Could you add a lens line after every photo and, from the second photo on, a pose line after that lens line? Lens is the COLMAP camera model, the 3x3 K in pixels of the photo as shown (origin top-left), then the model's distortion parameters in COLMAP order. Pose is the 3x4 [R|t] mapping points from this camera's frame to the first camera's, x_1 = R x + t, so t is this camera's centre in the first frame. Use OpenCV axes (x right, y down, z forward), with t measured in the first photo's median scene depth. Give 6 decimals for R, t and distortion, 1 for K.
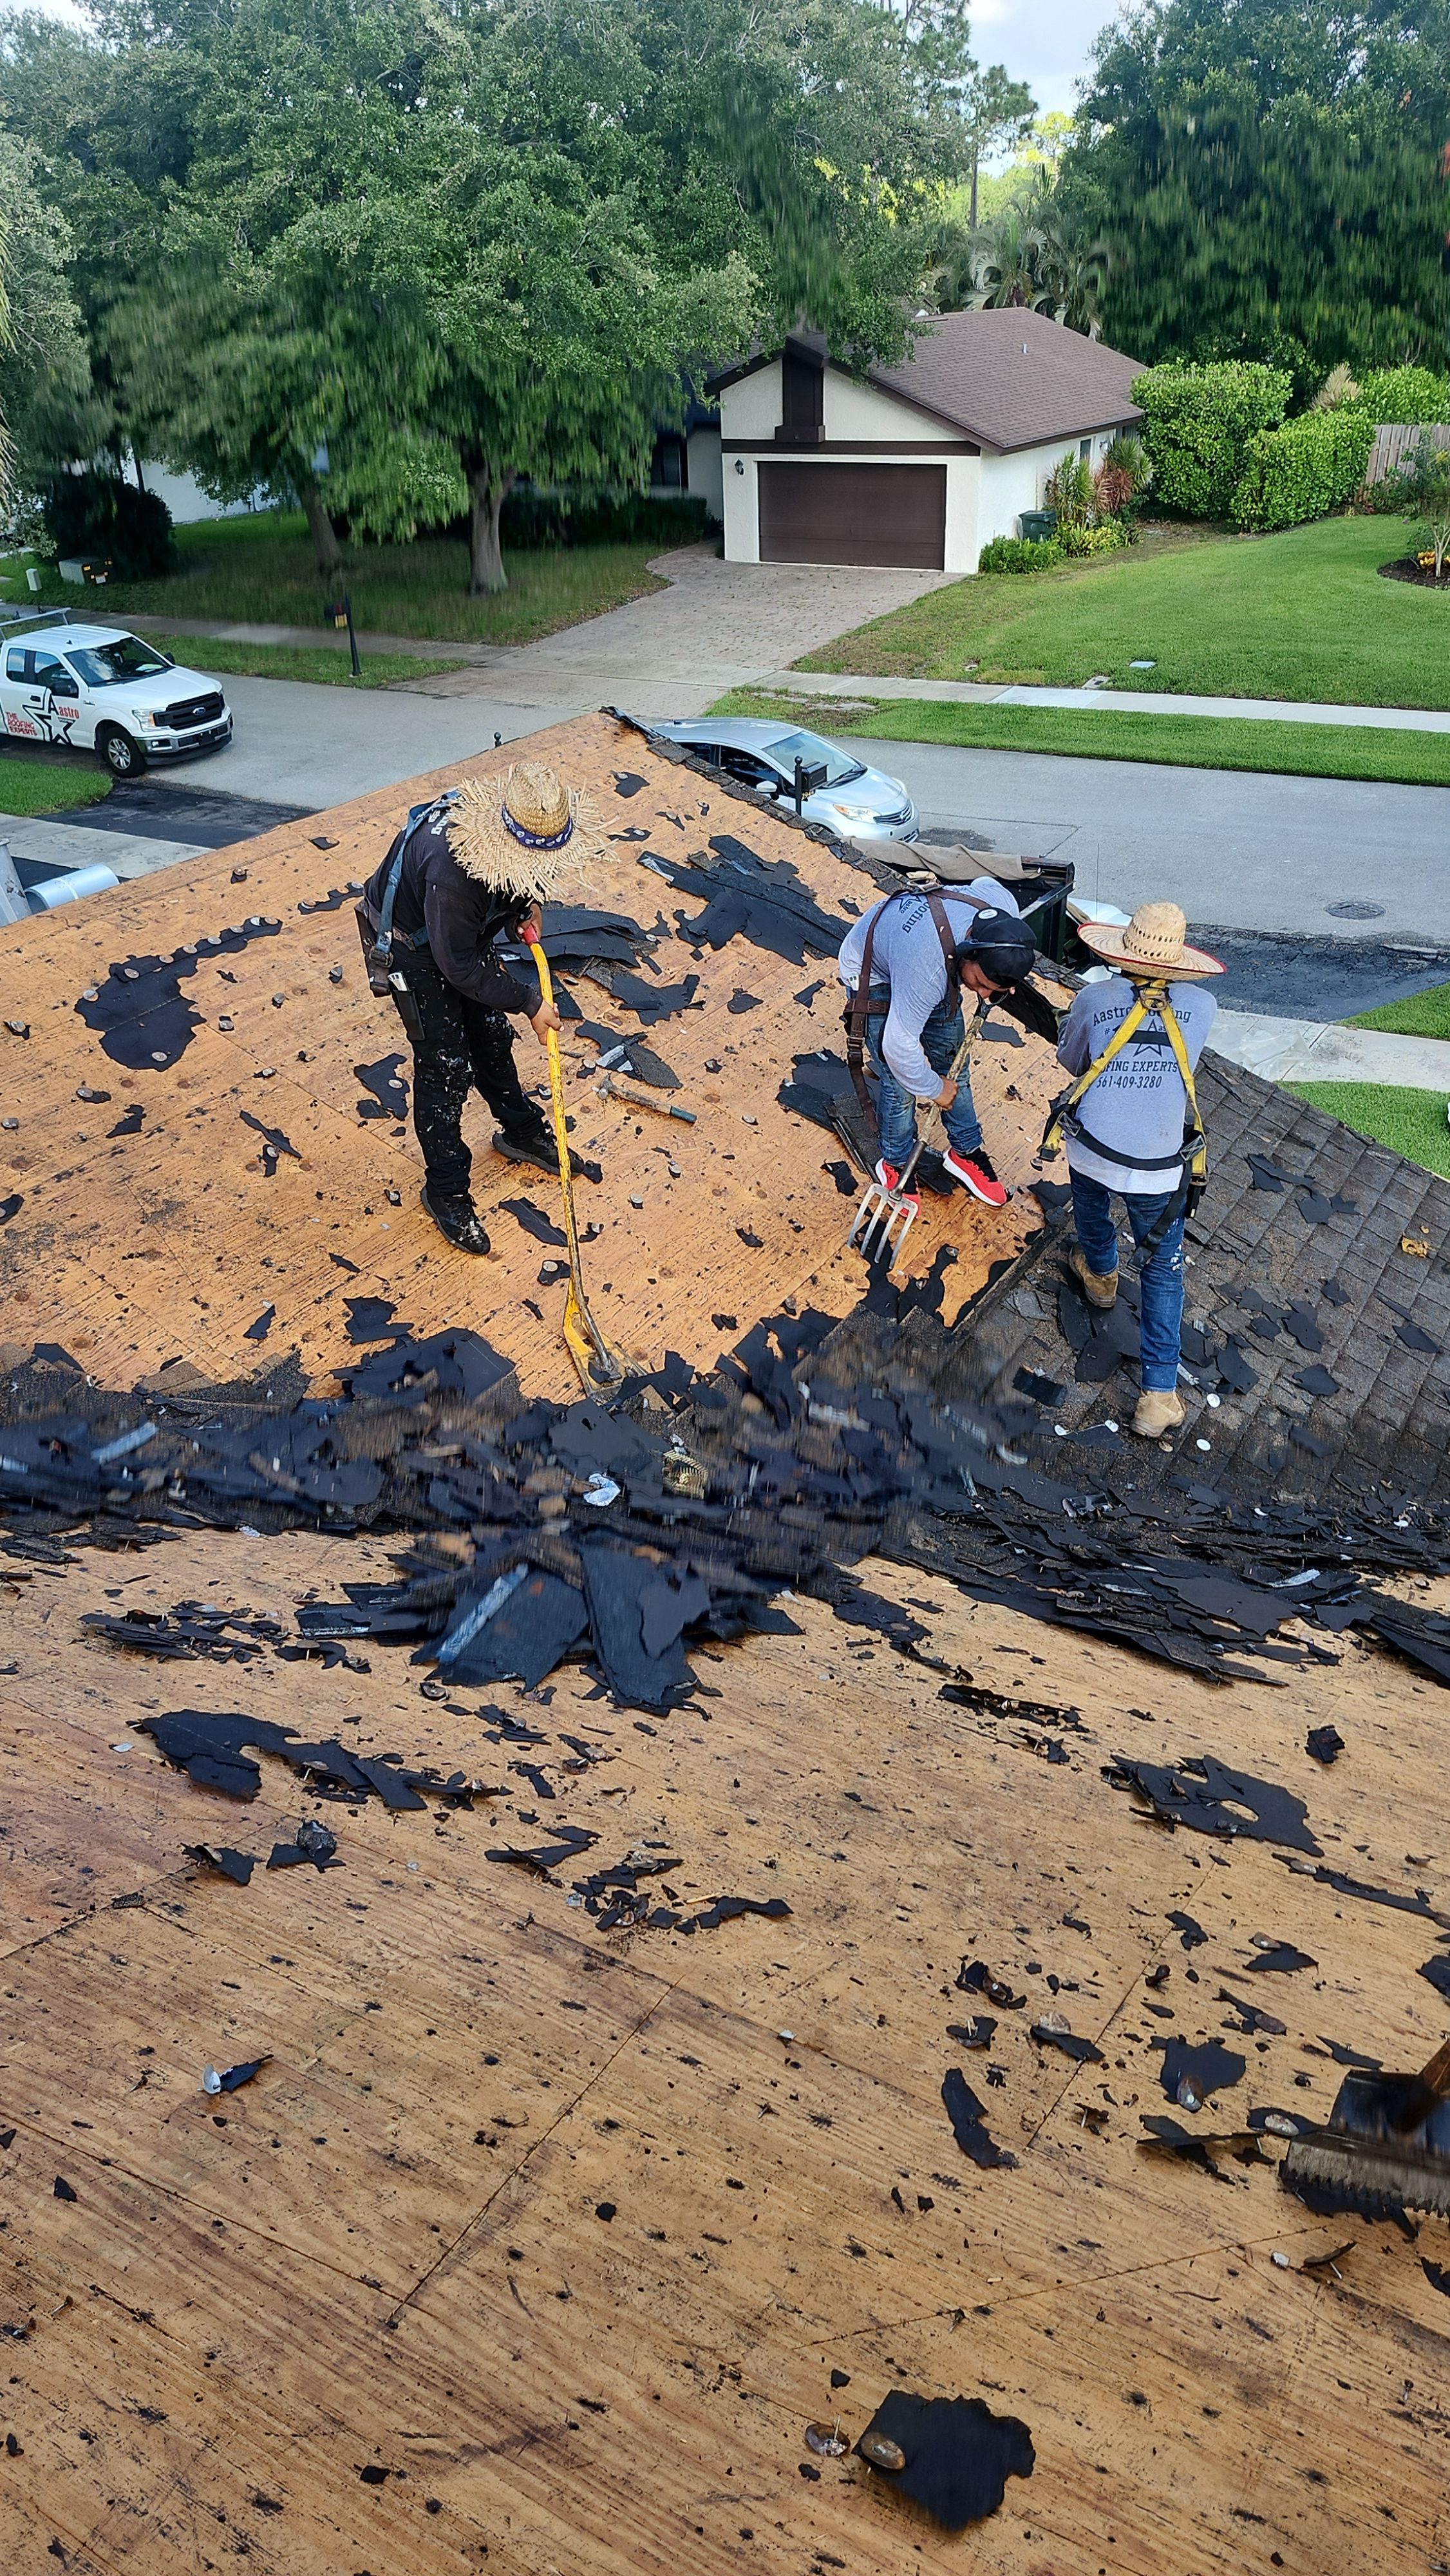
lens RADIAL K [[2111.0, 0, 725.0], [0, 2111.0, 1288.0], [0, 0, 1]] dist [-0.005198, -0.003345]
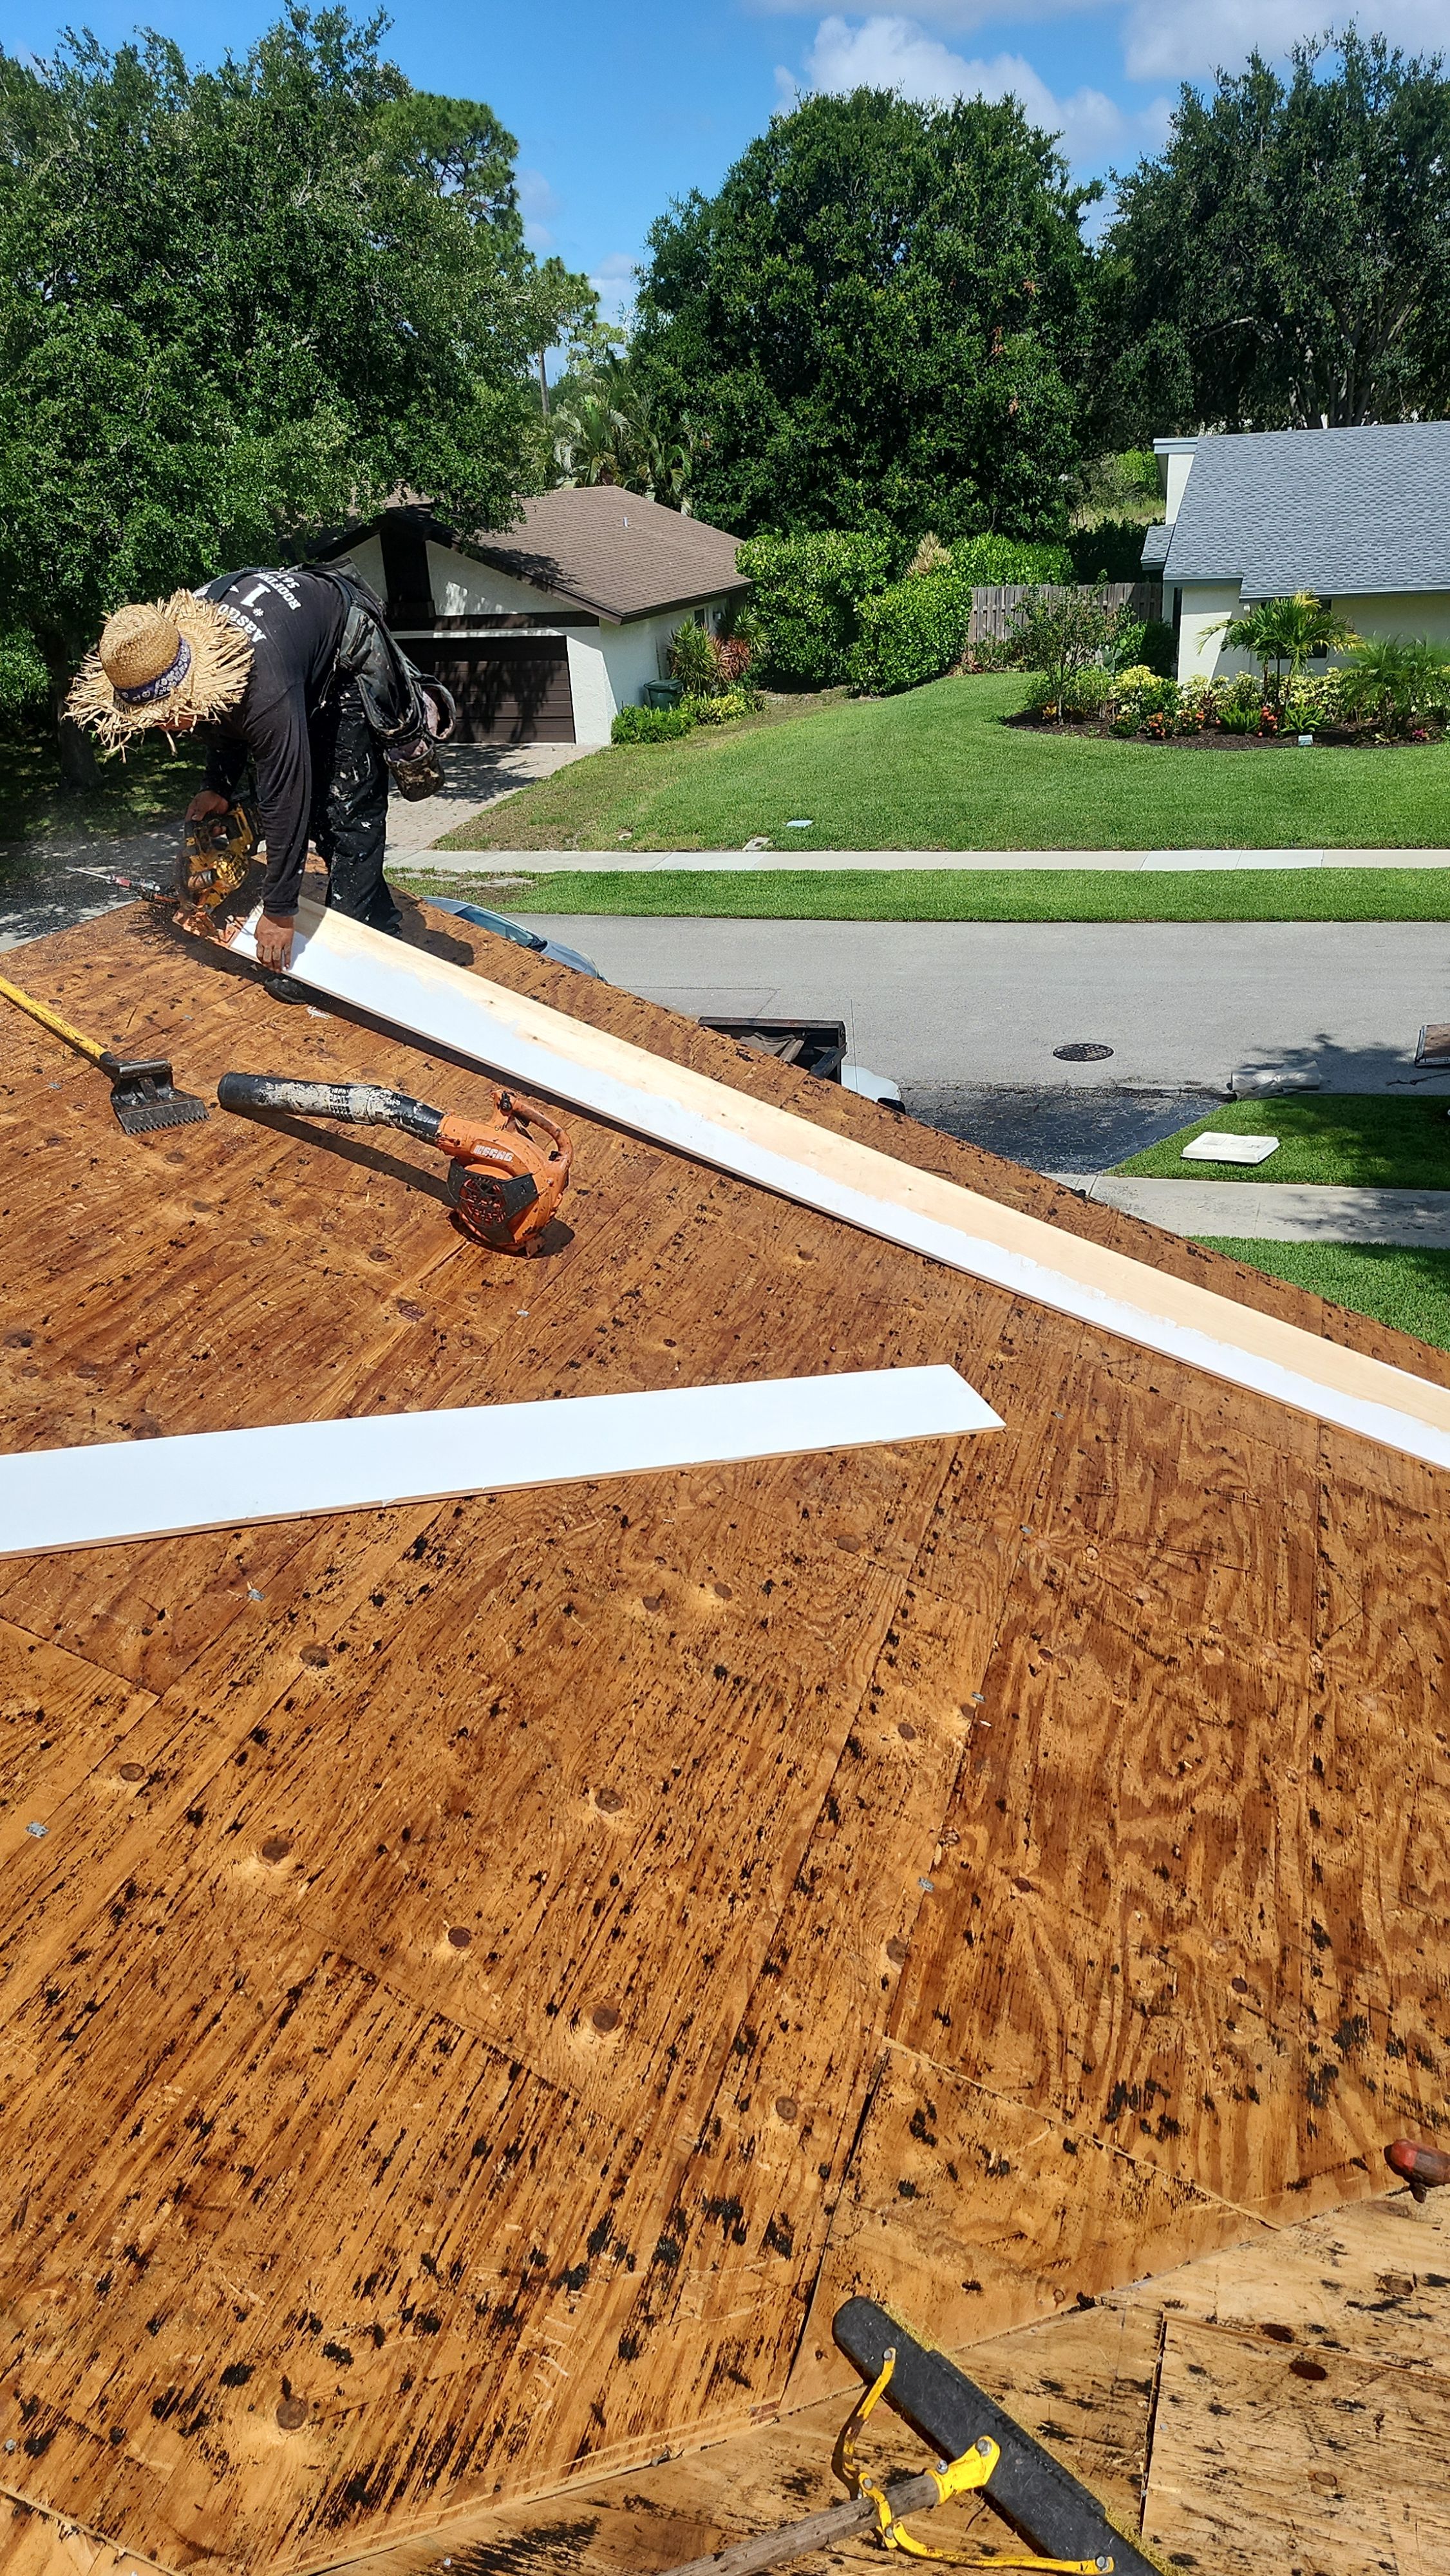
lens RADIAL K [[1772.9, 0, 725.0], [0, 1772.9, 1288.0], [0, 0, 1]] dist [0.103183, -0.123461]
pose [[0.972025, -0.103940, 0.210628, -0.028302], [0.117695, 0.991590, -0.053827, -0.037339], [-0.203262, 0.077111, 0.976083, 0.193804]]
